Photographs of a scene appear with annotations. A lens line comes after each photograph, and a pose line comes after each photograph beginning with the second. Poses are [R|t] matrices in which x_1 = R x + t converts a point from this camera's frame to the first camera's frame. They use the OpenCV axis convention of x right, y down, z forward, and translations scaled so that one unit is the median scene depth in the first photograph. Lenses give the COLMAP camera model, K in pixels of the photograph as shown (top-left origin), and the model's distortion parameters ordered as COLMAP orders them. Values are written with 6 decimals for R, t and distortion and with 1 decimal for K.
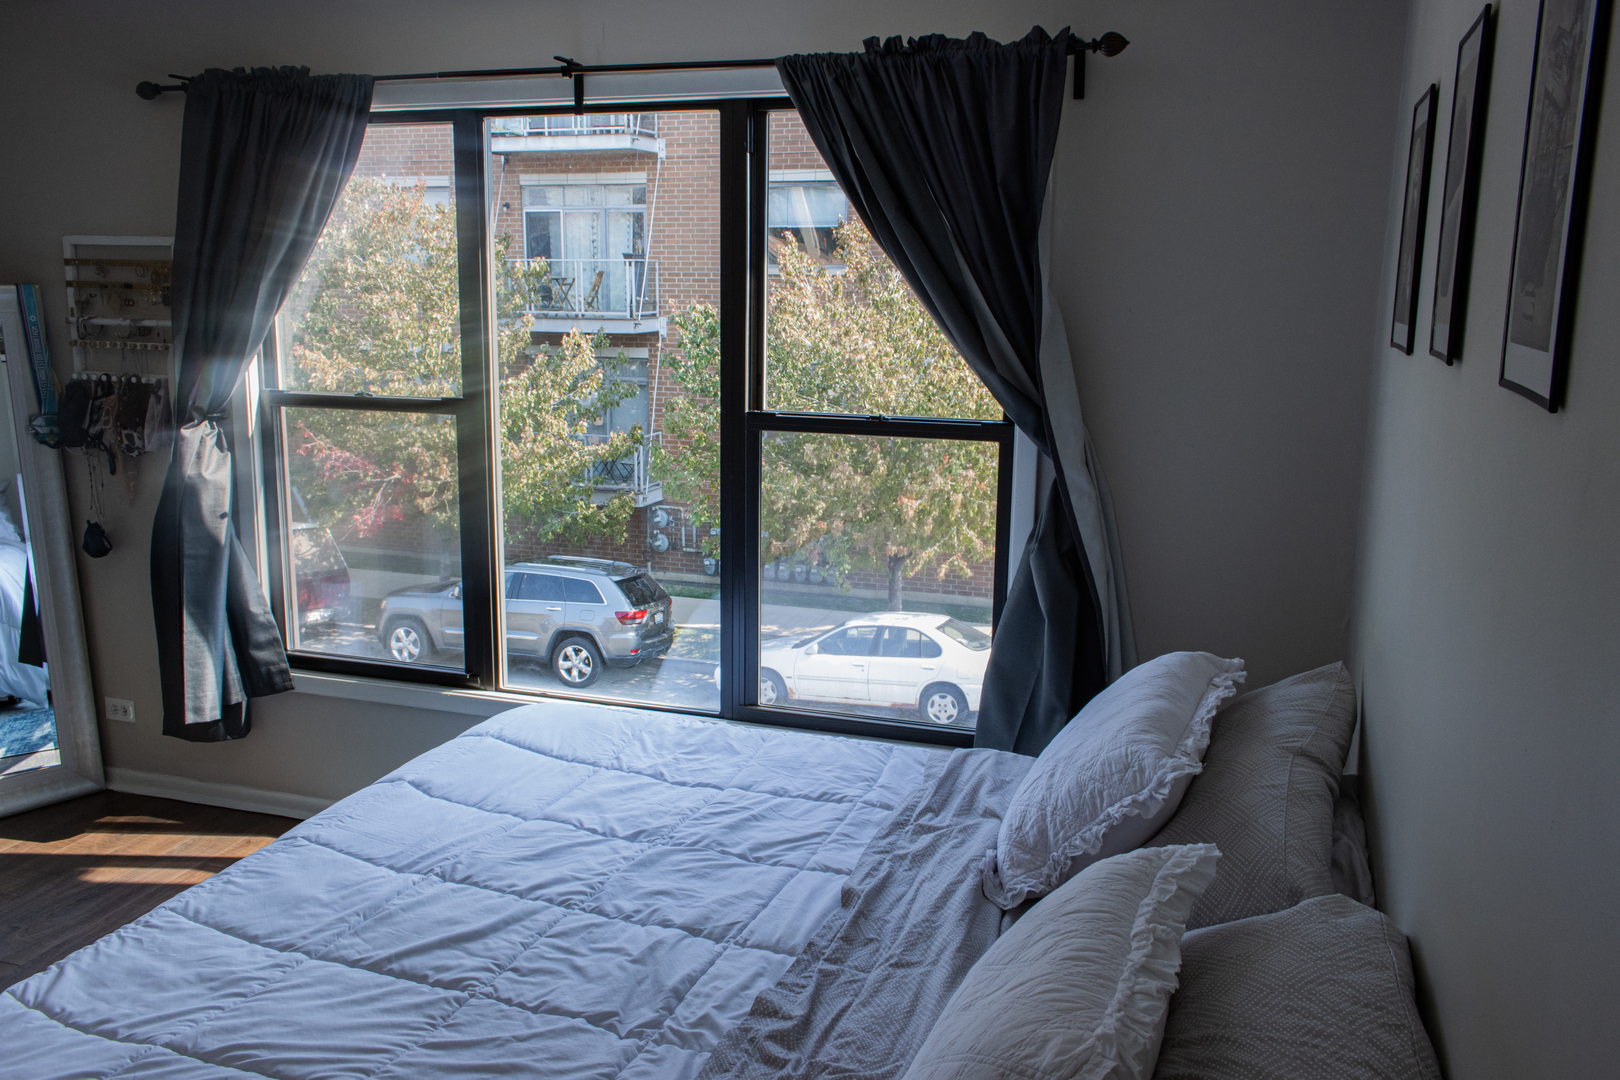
lens RADIAL K [[1334.8, 0, 801.6], [0, 1334.8, 541.2], [0, 0, 1]] dist [0.007817, 0.005936]
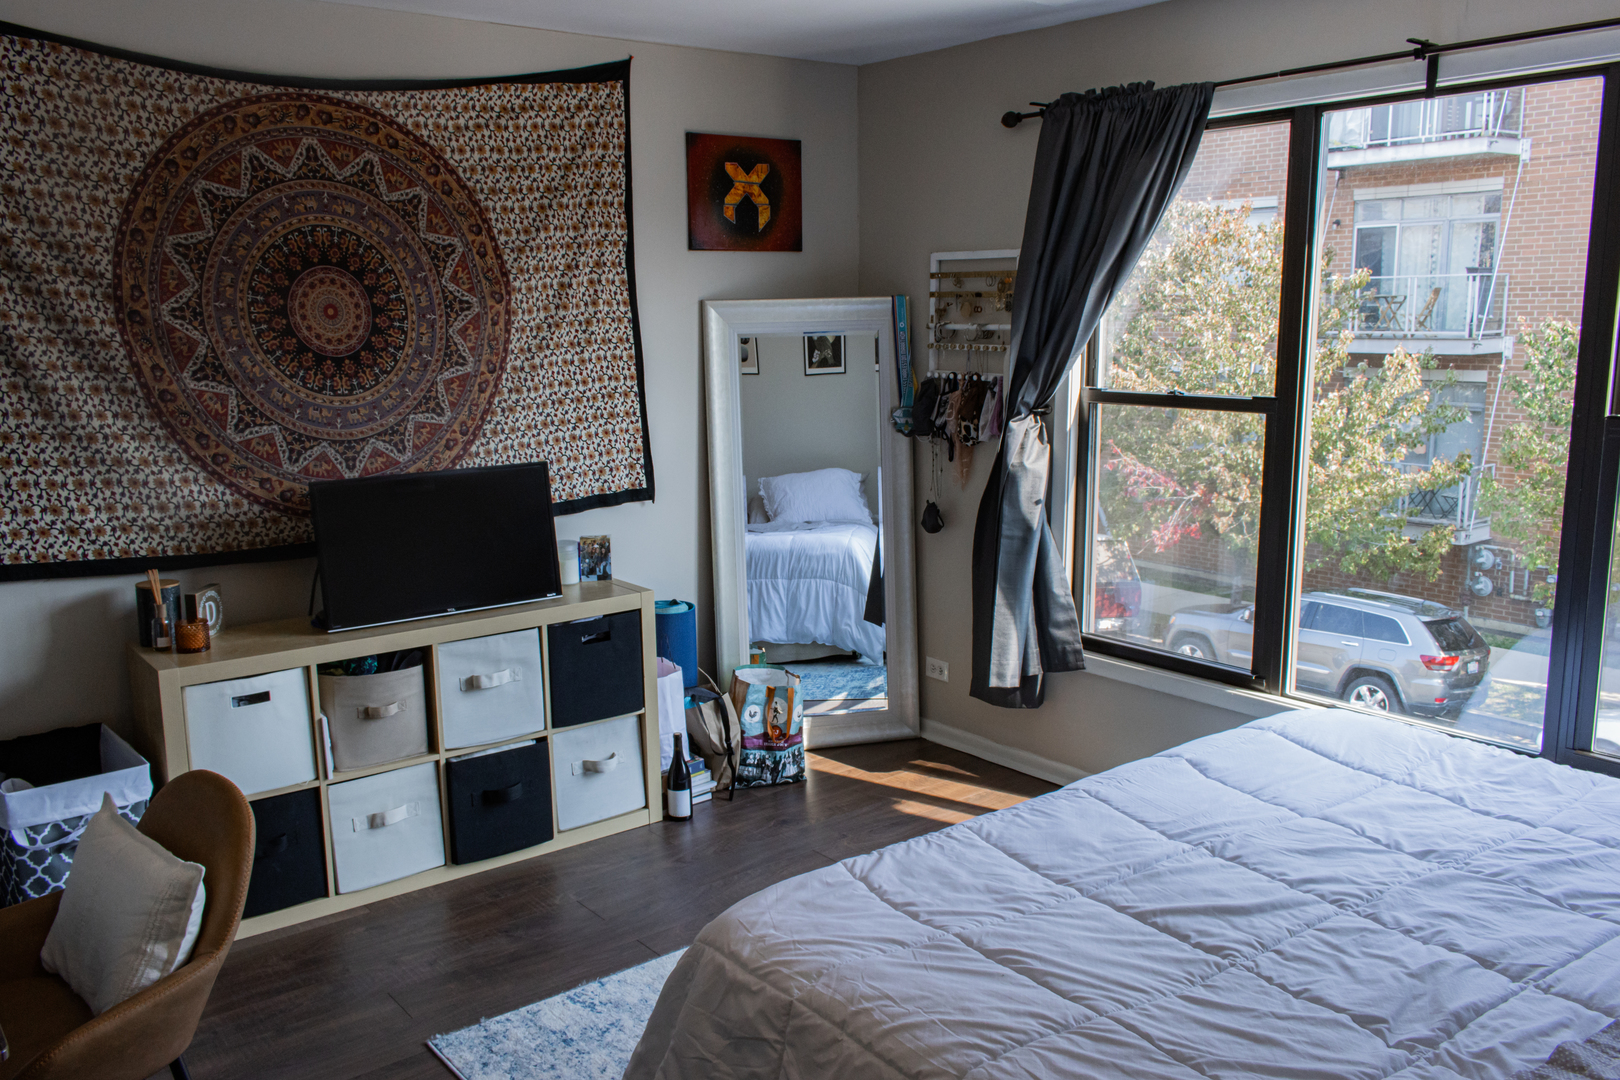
lens RADIAL K [[1334.8, 0, 807.0], [0, 1334.8, 531.6], [0, 0, 1]] dist [0.007817, 0.005936]
pose [[0.835951, 0.077935, -0.543243, 0.002831], [-0.091011, 0.995846, 0.002818, 0.018995], [0.541206, 0.047085, 0.839571, -0.013546]]
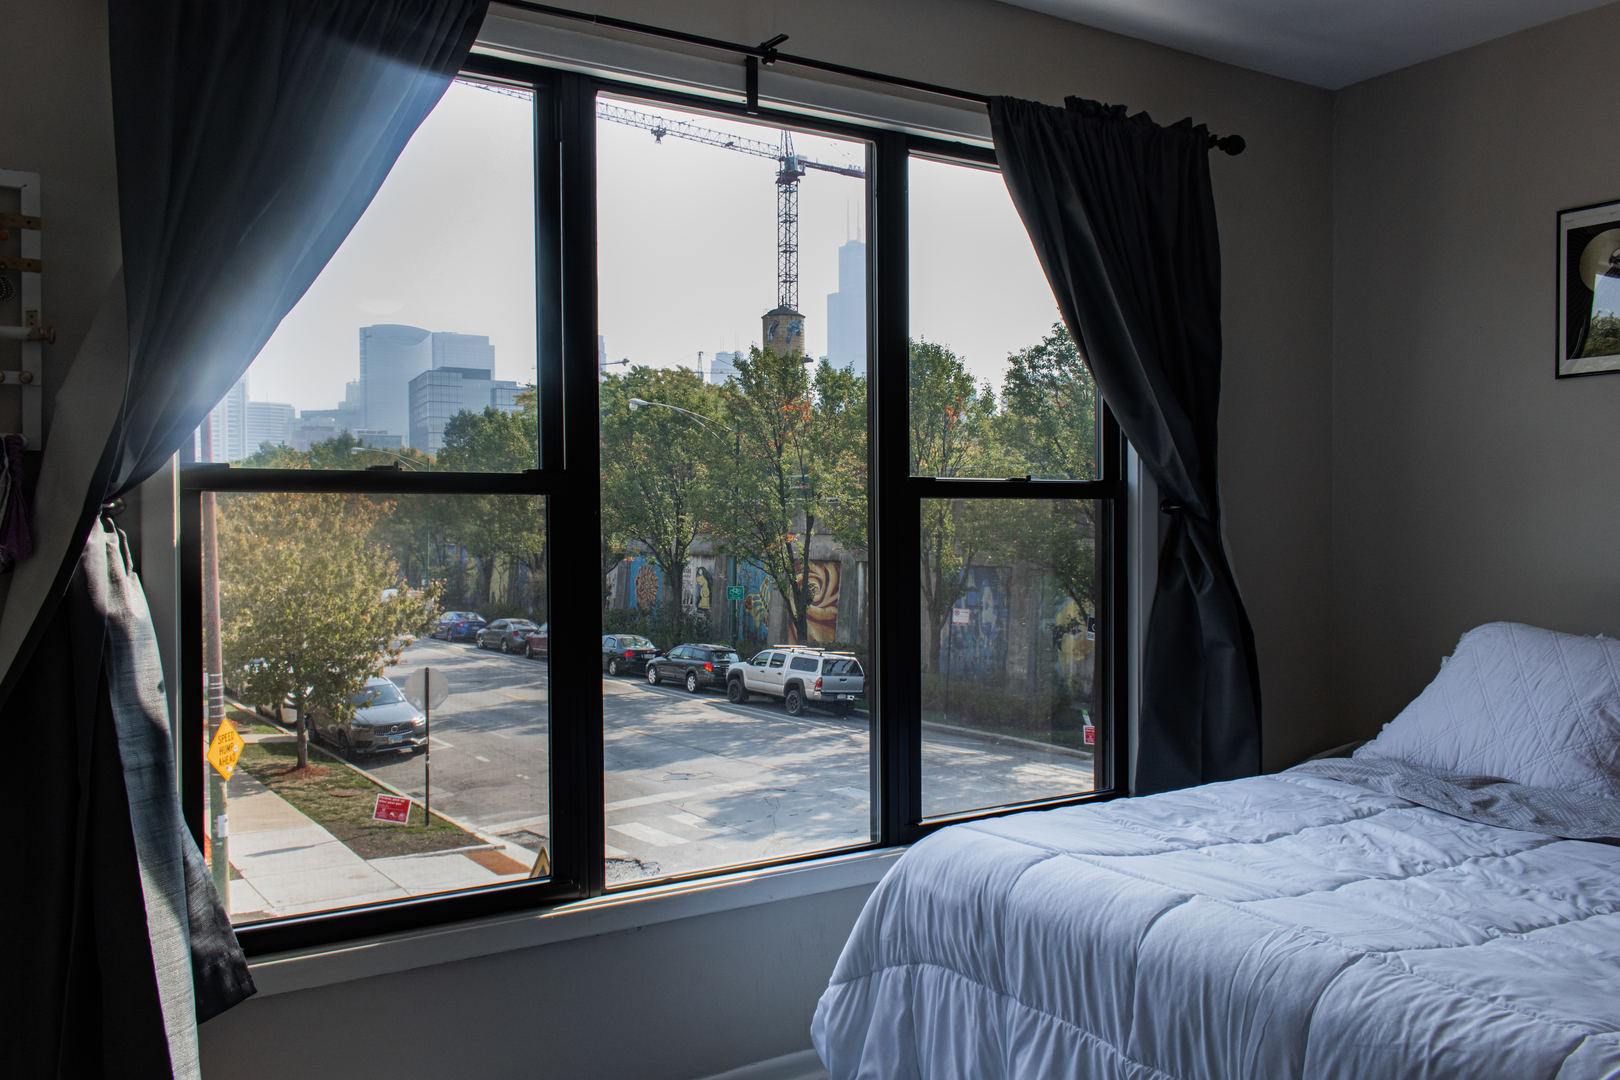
lens RADIAL K [[1334.8, 0, 808.3], [0, 1334.8, 540.6], [0, 0, 1]] dist [0.007817, 0.005936]
pose [[0.657108, -0.020160, 0.753527, -0.649526], [0.161947, 0.980075, -0.115003, 0.027225], [-0.736194, 0.197601, 0.647280, 0.431774]]
